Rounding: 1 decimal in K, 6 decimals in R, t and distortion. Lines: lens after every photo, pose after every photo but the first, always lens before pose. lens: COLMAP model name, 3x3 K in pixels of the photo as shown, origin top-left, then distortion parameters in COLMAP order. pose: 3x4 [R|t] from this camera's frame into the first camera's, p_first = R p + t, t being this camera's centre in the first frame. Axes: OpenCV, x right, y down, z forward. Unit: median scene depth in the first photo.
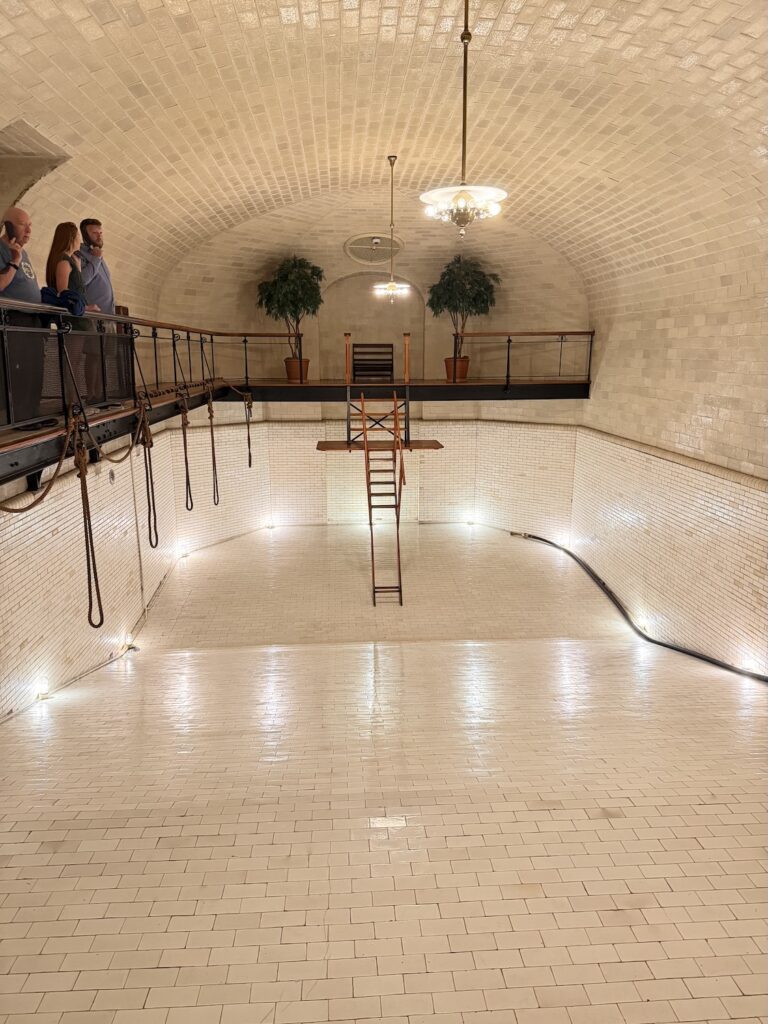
lens RADIAL K [[719.6, 0, 384.0], [0, 719.6, 512.0], [0, 0, 1]] dist [0.067760, -0.090077]
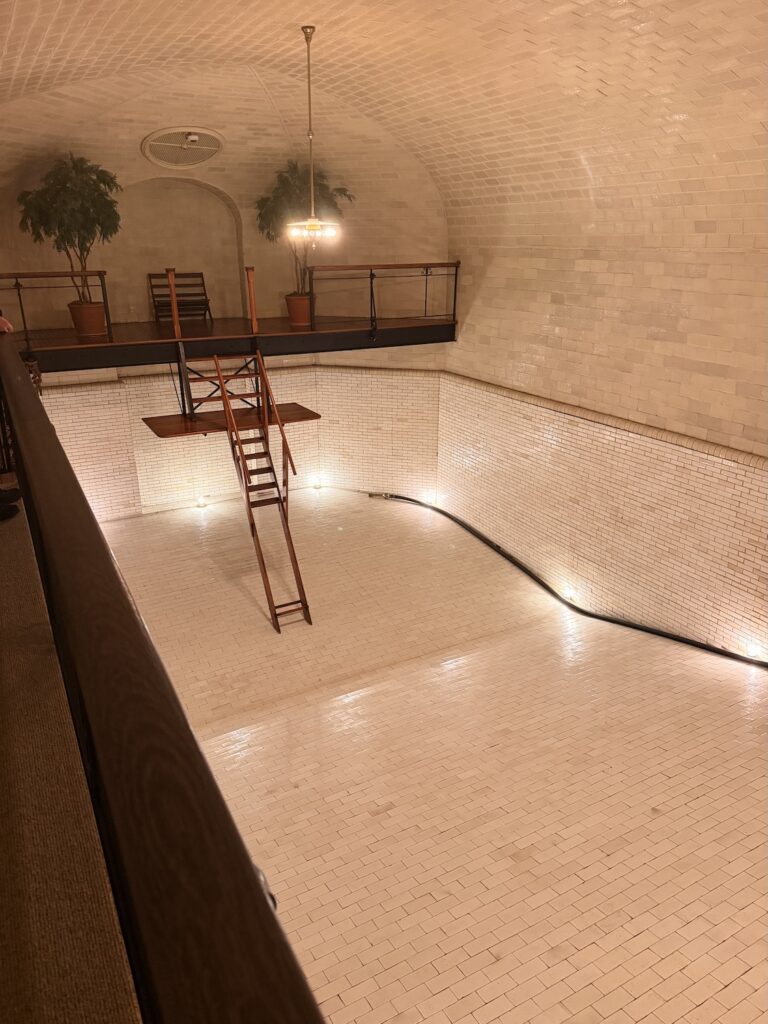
lens RADIAL K [[719.6, 0, 384.0], [0, 719.6, 512.0], [0, 0, 1]] dist [0.067760, -0.090077]
pose [[0.910089, -0.148998, 0.386702, -0.173851], [0.092452, 0.982611, 0.161022, -0.103747], [-0.403970, -0.110793, 0.908038, 0.214546]]
